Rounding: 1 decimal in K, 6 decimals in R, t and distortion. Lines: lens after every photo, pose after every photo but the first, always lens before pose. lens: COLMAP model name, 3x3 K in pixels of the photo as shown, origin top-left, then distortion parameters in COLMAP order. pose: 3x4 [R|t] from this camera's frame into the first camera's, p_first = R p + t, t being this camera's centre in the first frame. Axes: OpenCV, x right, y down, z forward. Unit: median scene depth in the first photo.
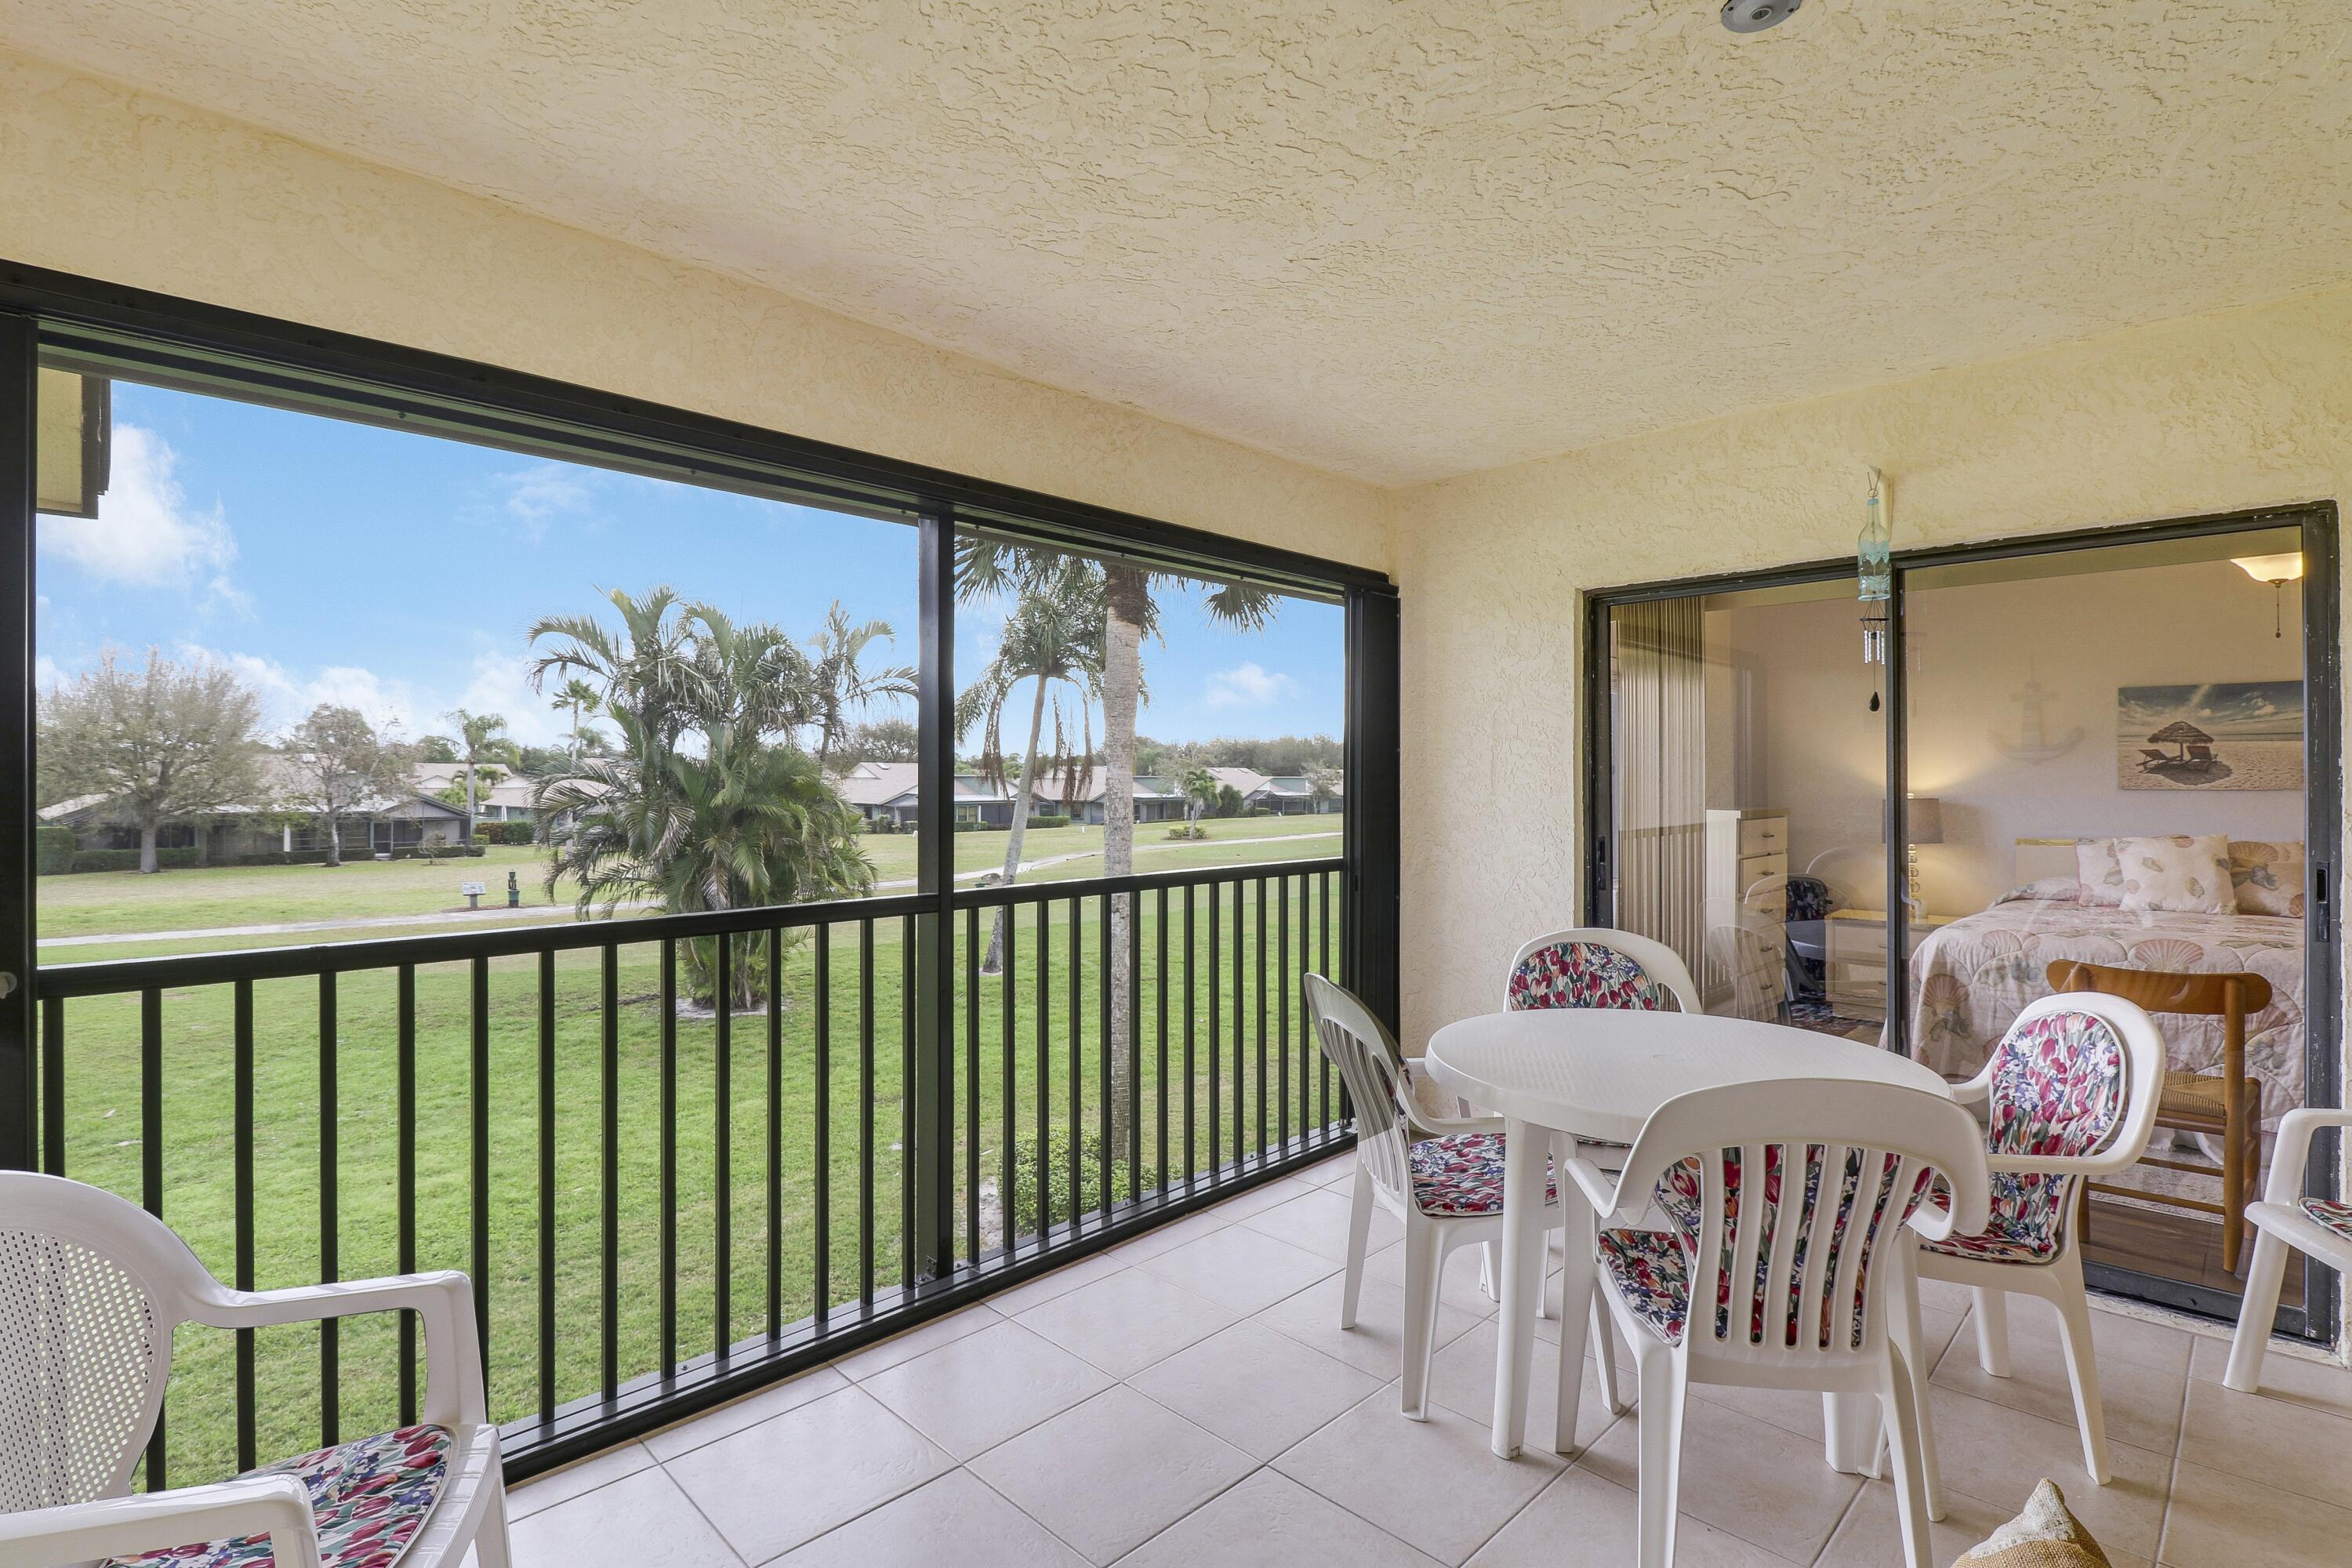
lens RADIAL K [[1145.6, 0, 1172.6], [0, 1145.6, 757.5], [0, 0, 1]] dist [0.000578, -0.010955]
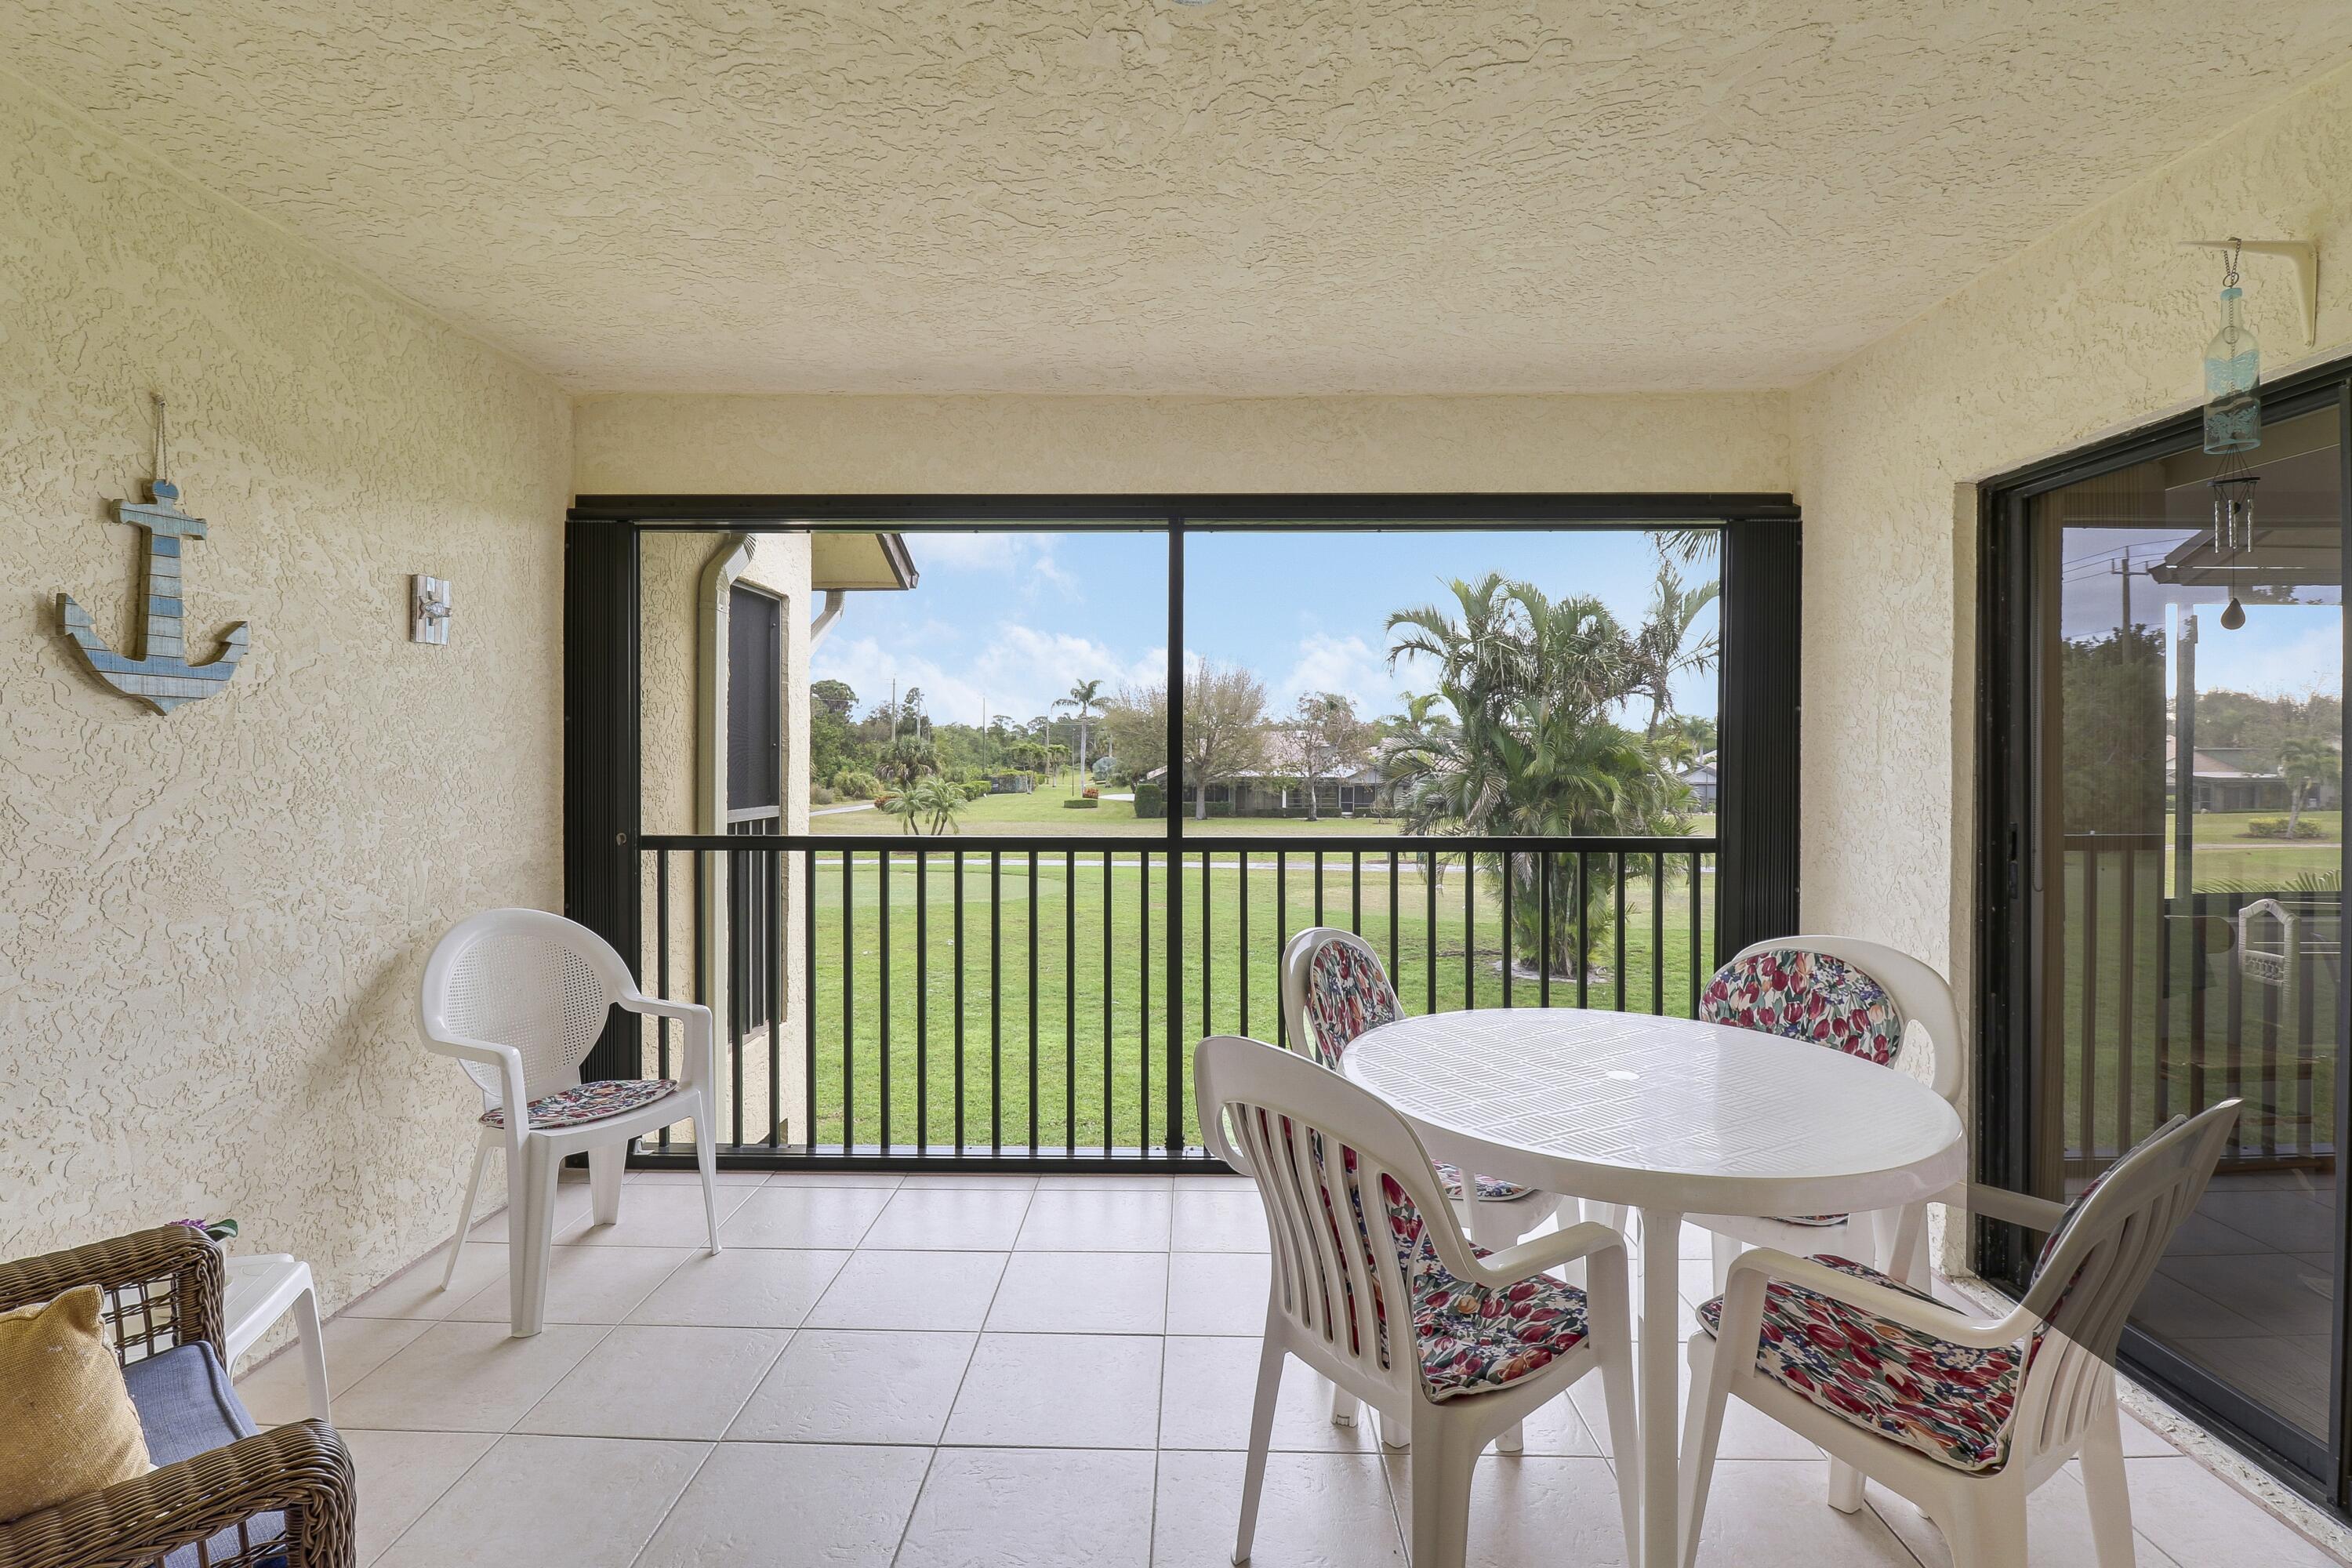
lens RADIAL K [[1145.6, 0, 1133.0], [0, 1145.6, 710.3], [0, 0, 1]] dist [0.000578, -0.010955]
pose [[0.673785, -0.024434, -0.738523, 0.474552], [0.011170, 0.999676, -0.022883, 0.007921], [0.738843, 0.007169, 0.673840, 0.104476]]
